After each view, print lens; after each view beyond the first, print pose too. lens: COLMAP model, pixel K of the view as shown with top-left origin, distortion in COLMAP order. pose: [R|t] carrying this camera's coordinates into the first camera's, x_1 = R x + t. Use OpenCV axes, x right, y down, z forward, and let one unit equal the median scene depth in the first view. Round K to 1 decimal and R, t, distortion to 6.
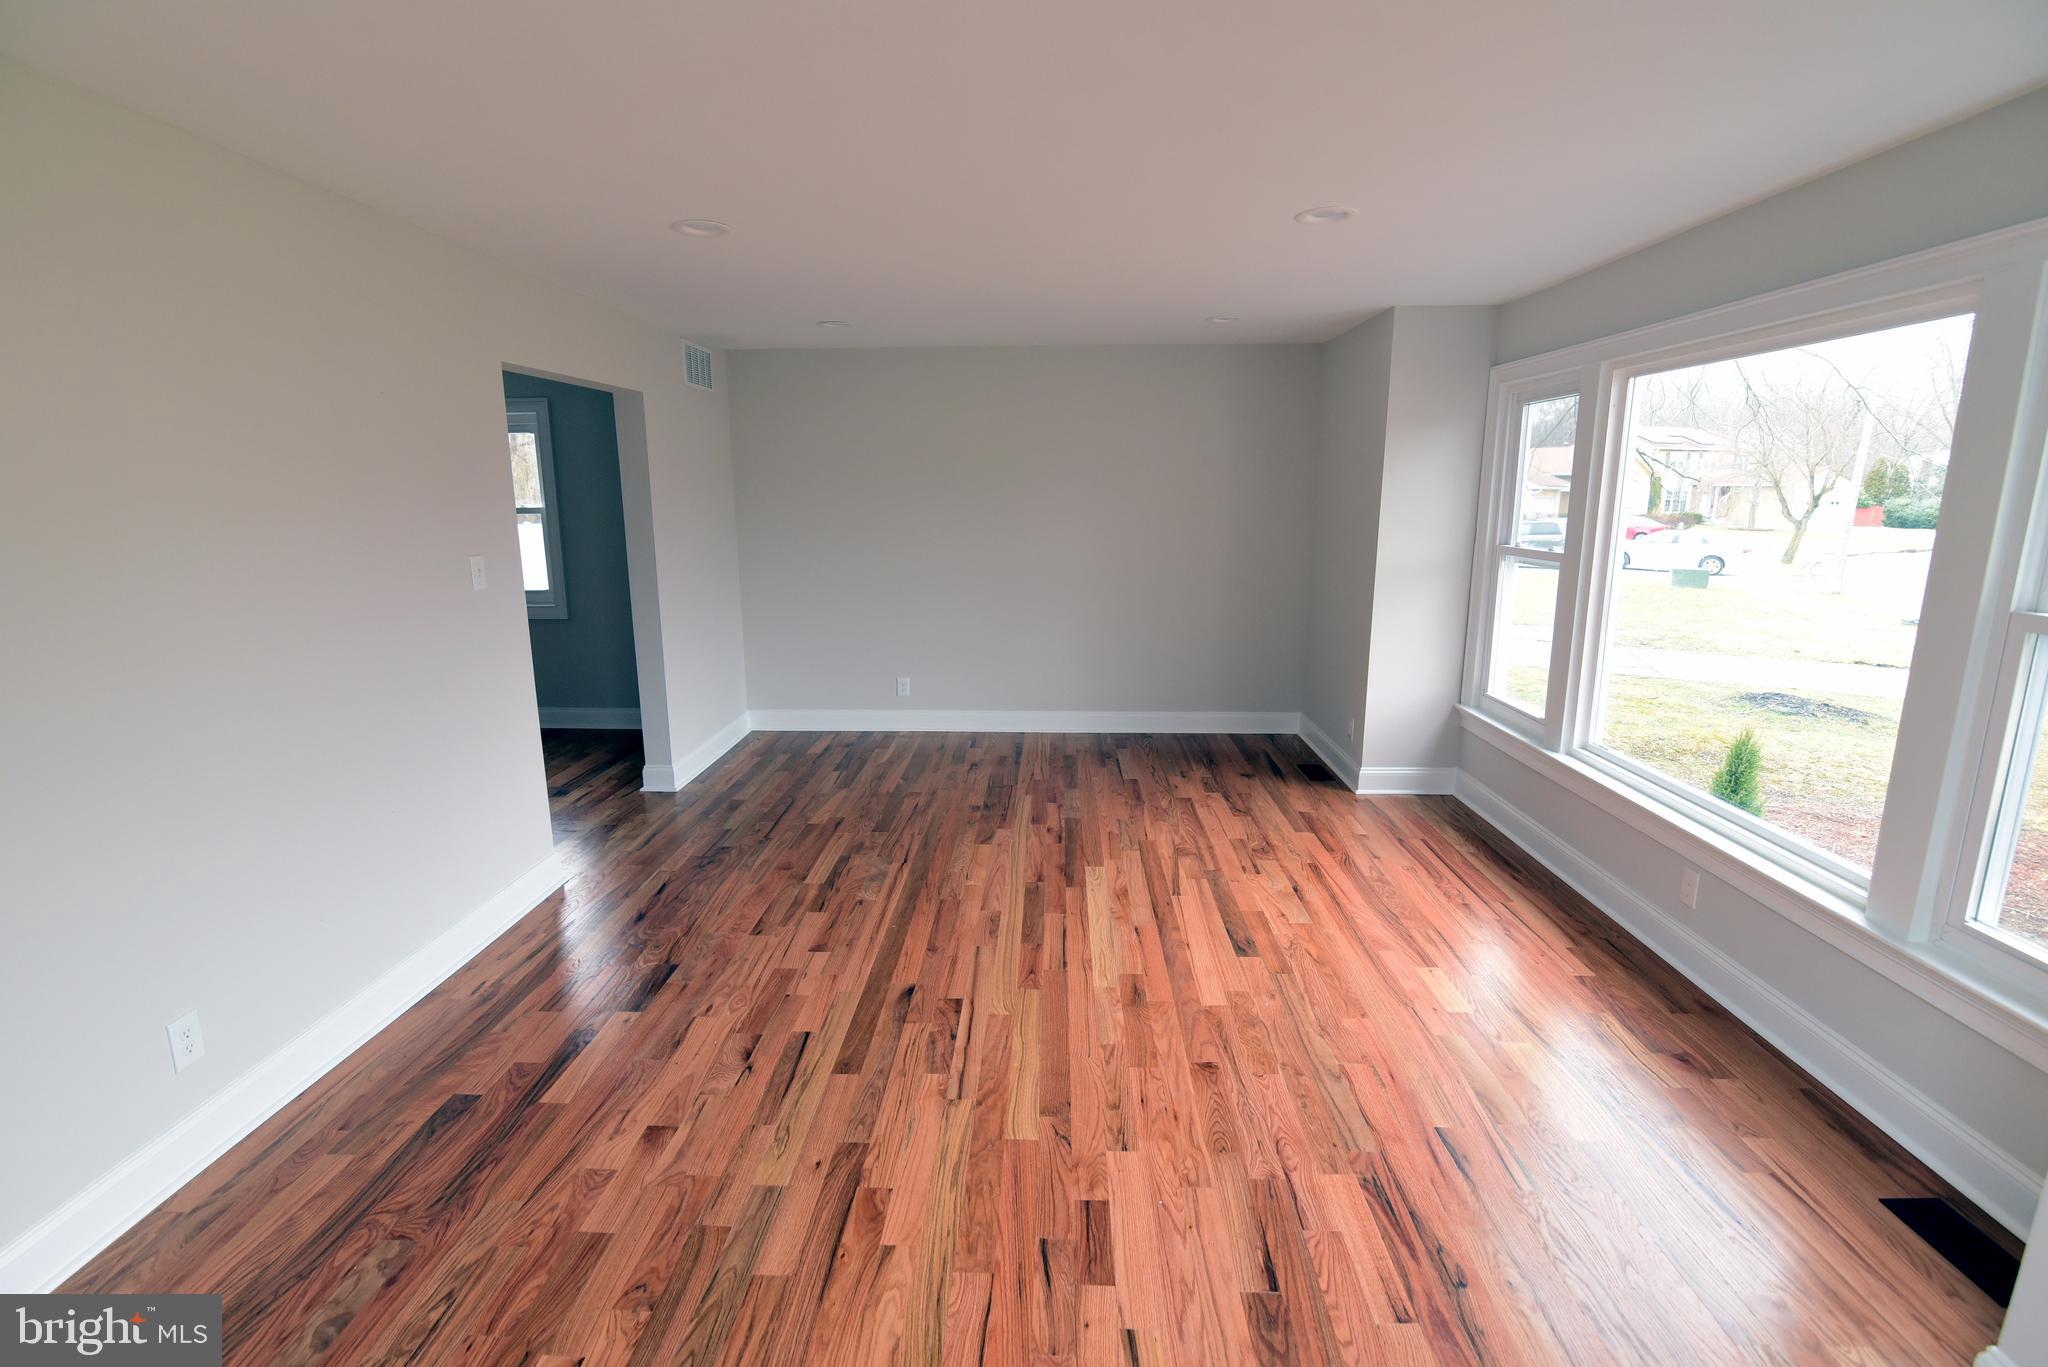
lens RADIAL K [[937.4, 0, 1013.9], [0, 937.4, 680.8], [0, 0, 1]] dist [-0.021667, 0.000415]
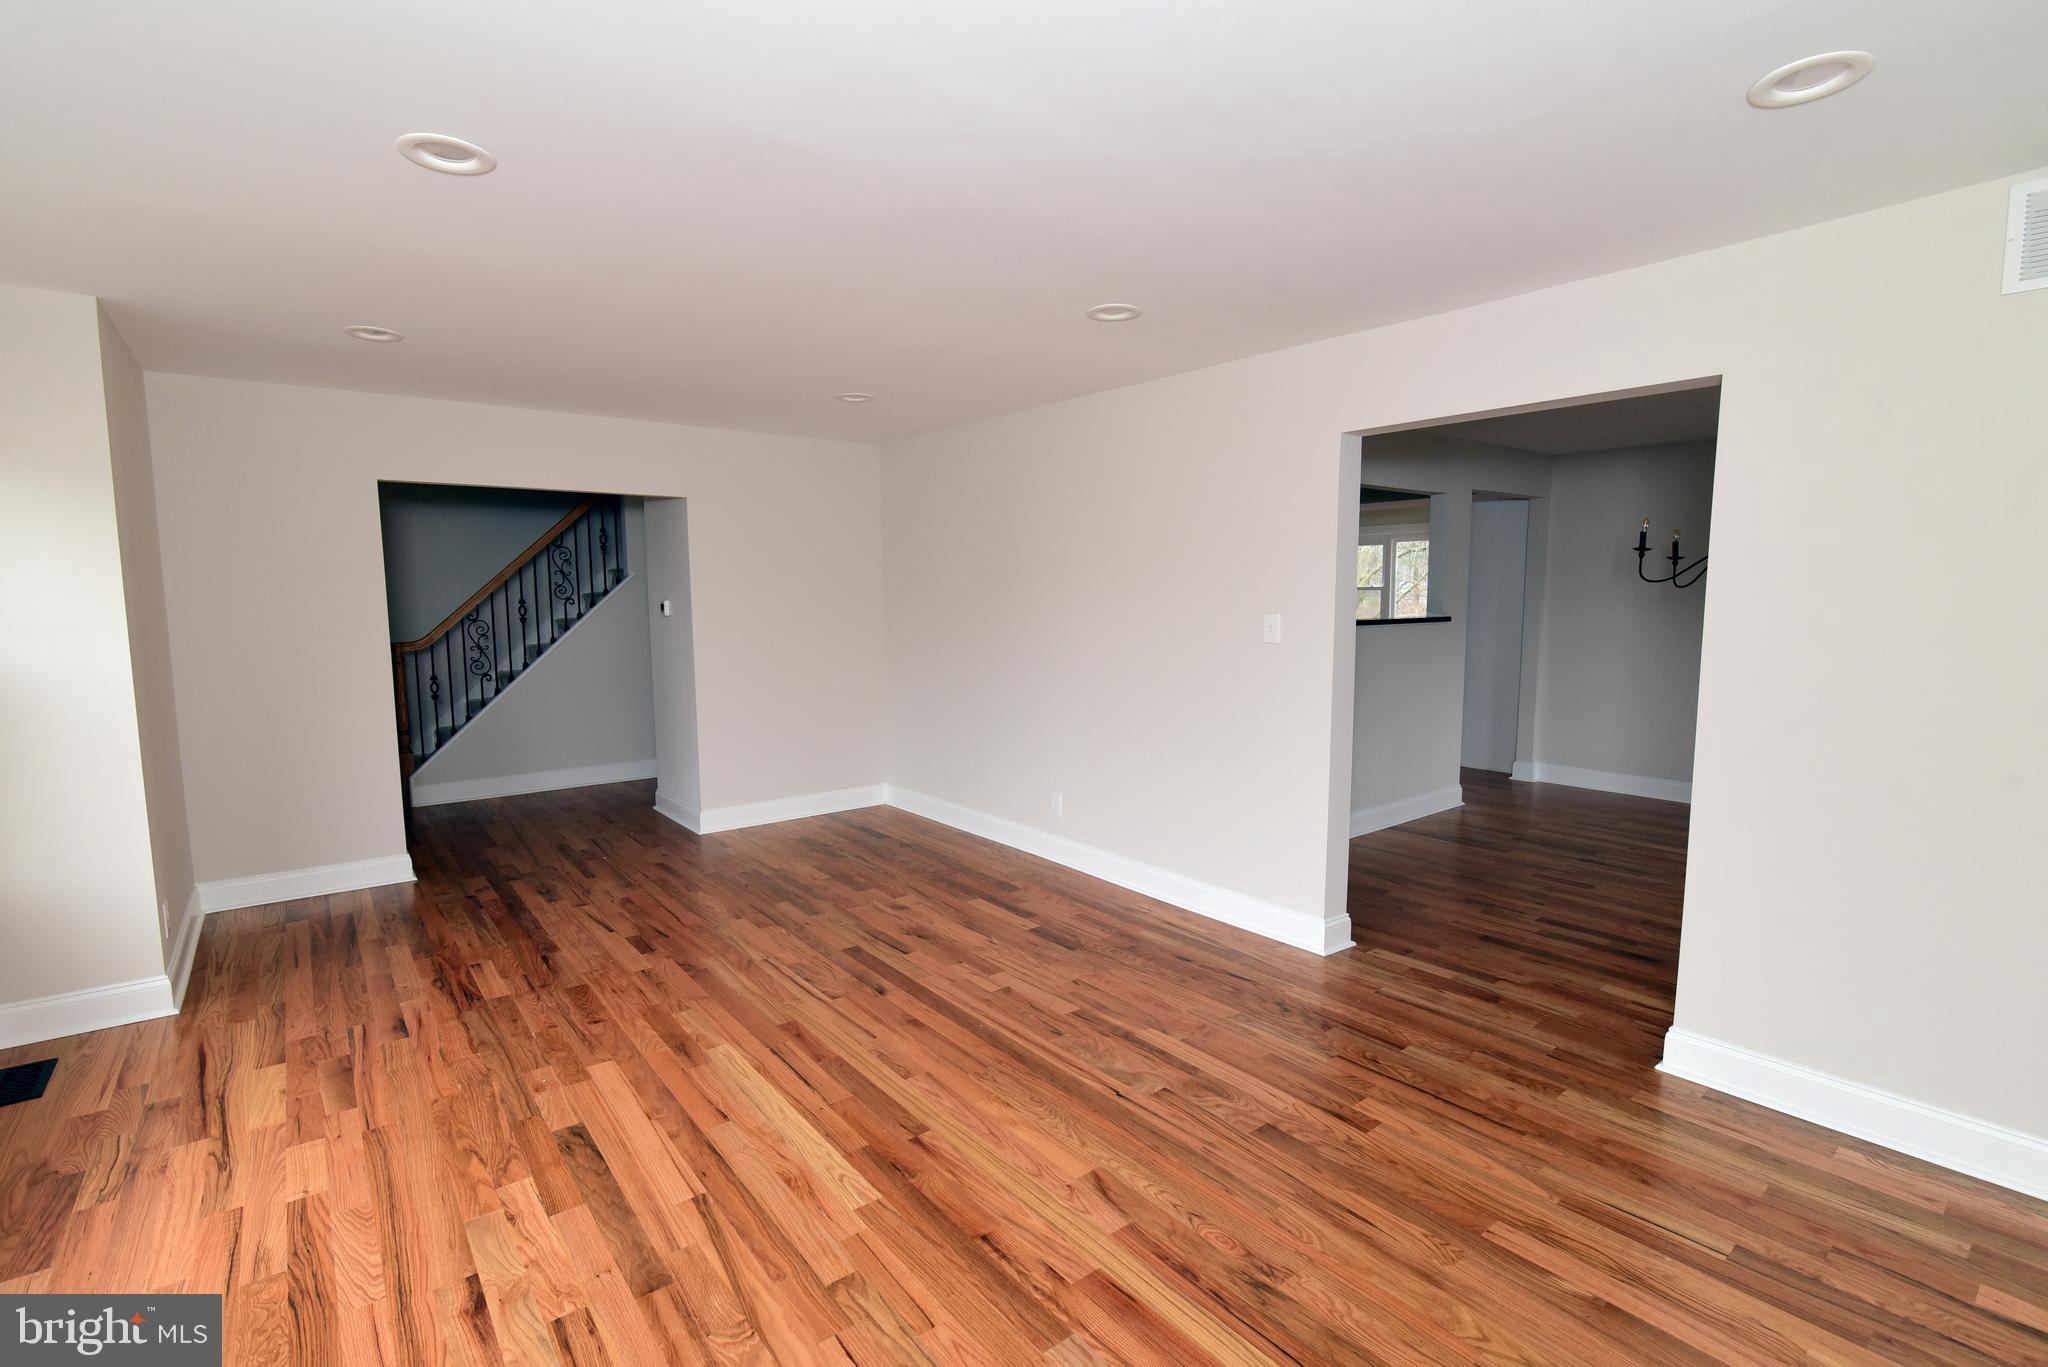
lens RADIAL K [[937.4, 0, 1009.4], [0, 937.4, 687.7], [0, 0, 1]] dist [-0.021667, 0.000415]
pose [[-0.761450, 0.074193, -0.643964, 0.452006], [-0.122744, 0.958954, 0.255621, -0.317020], [0.636497, 0.273685, -0.721089, 1.731226]]
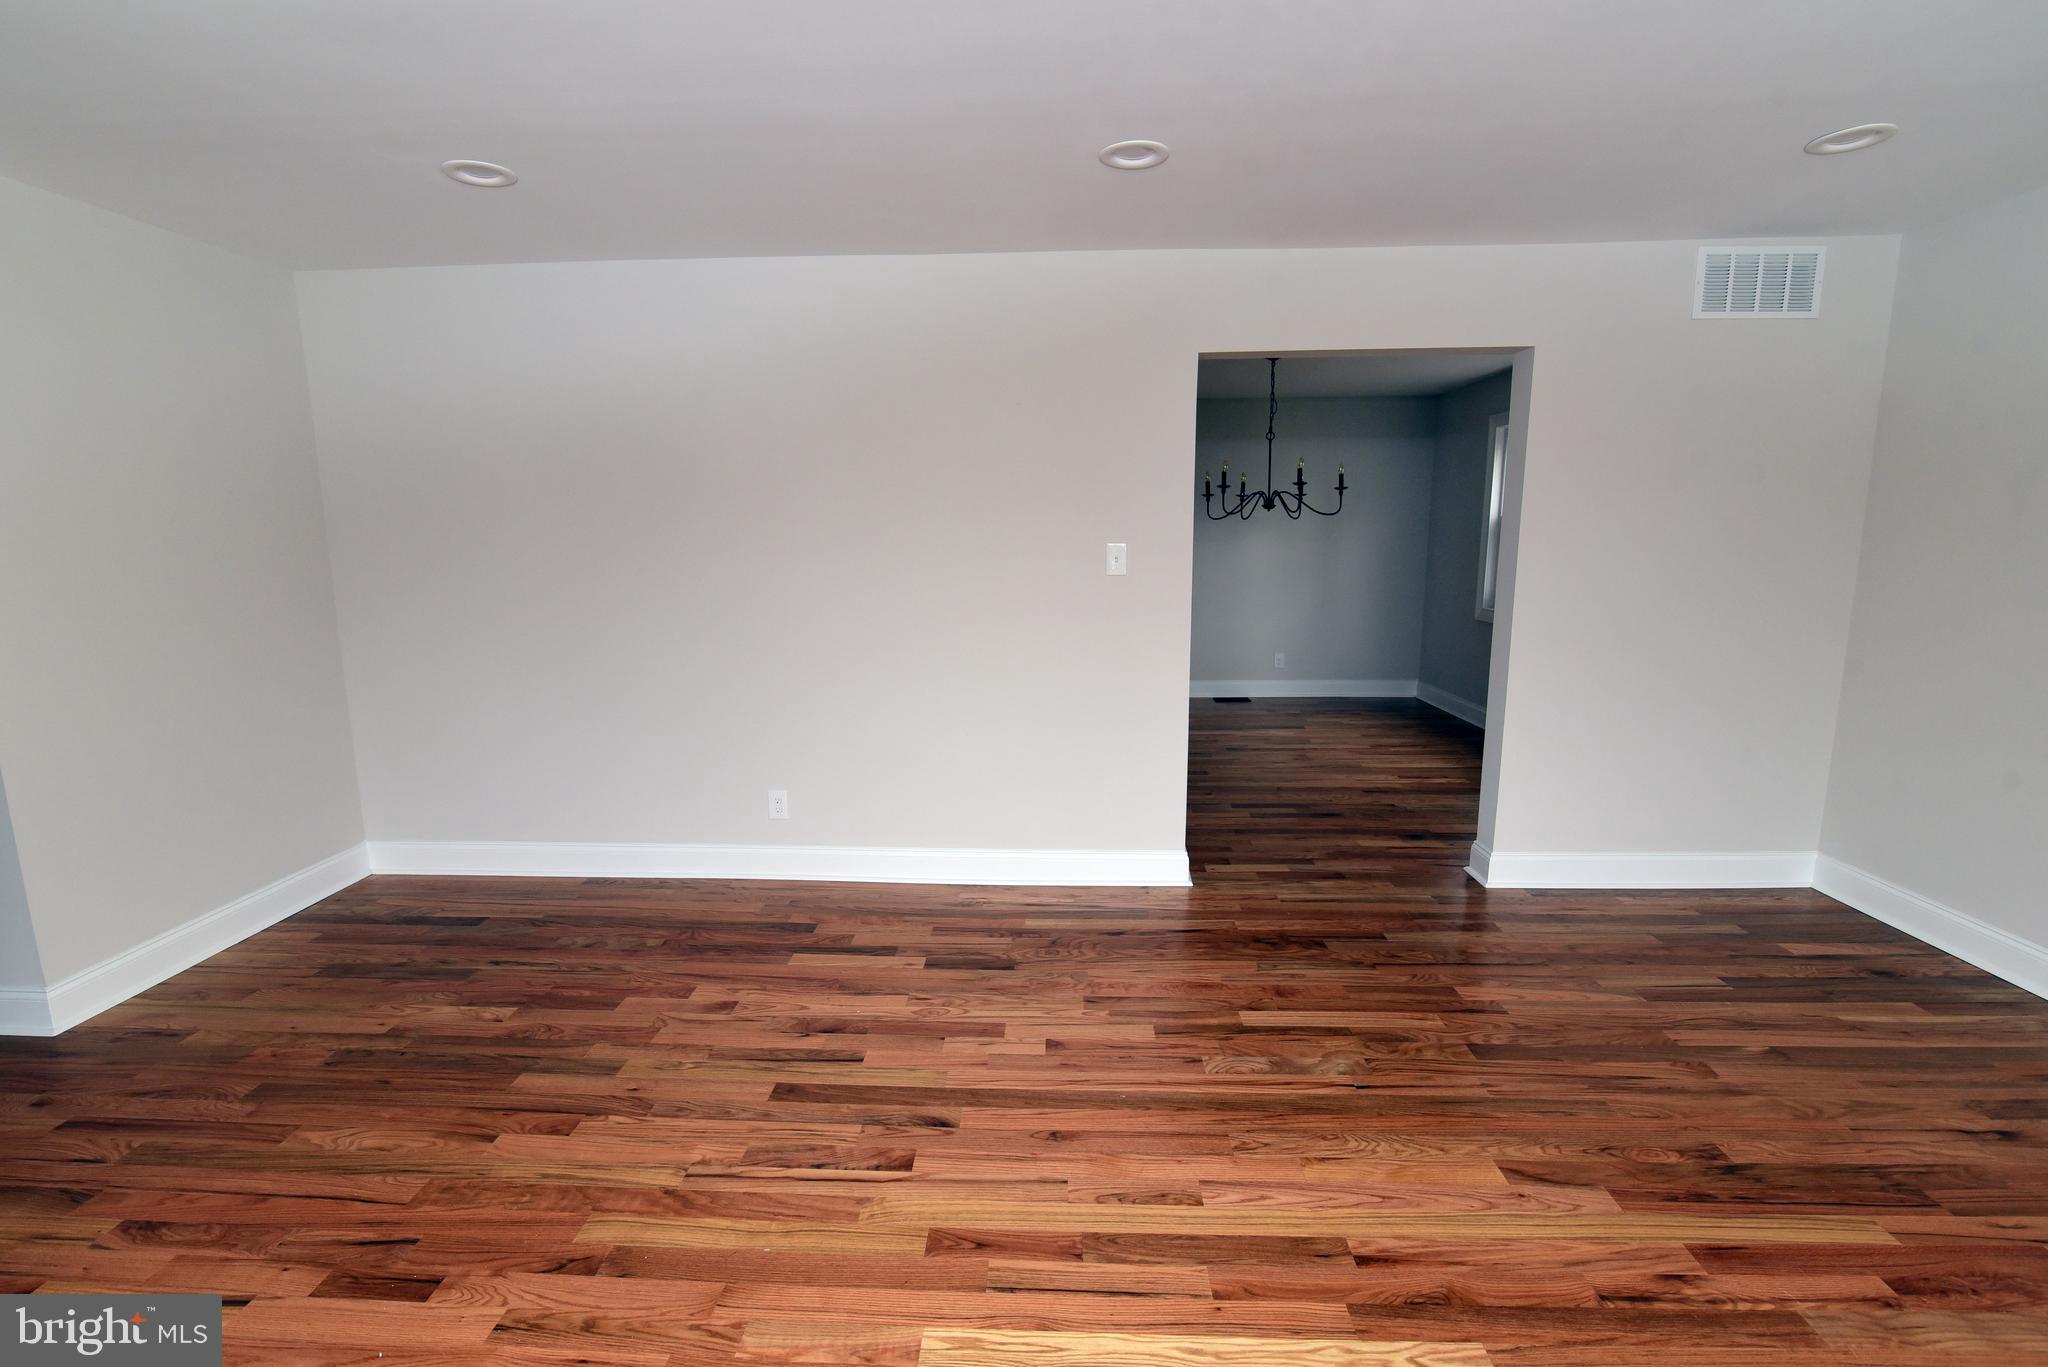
lens RADIAL K [[937.4, 0, 1013.3], [0, 937.4, 687.0], [0, 0, 1]] dist [-0.021667, 0.000415]
pose [[-0.005923, 0.170981, -0.985257, 0.539680], [-0.192367, 0.966676, 0.168913, -0.138443], [0.981305, 0.190531, 0.027165, 0.923233]]
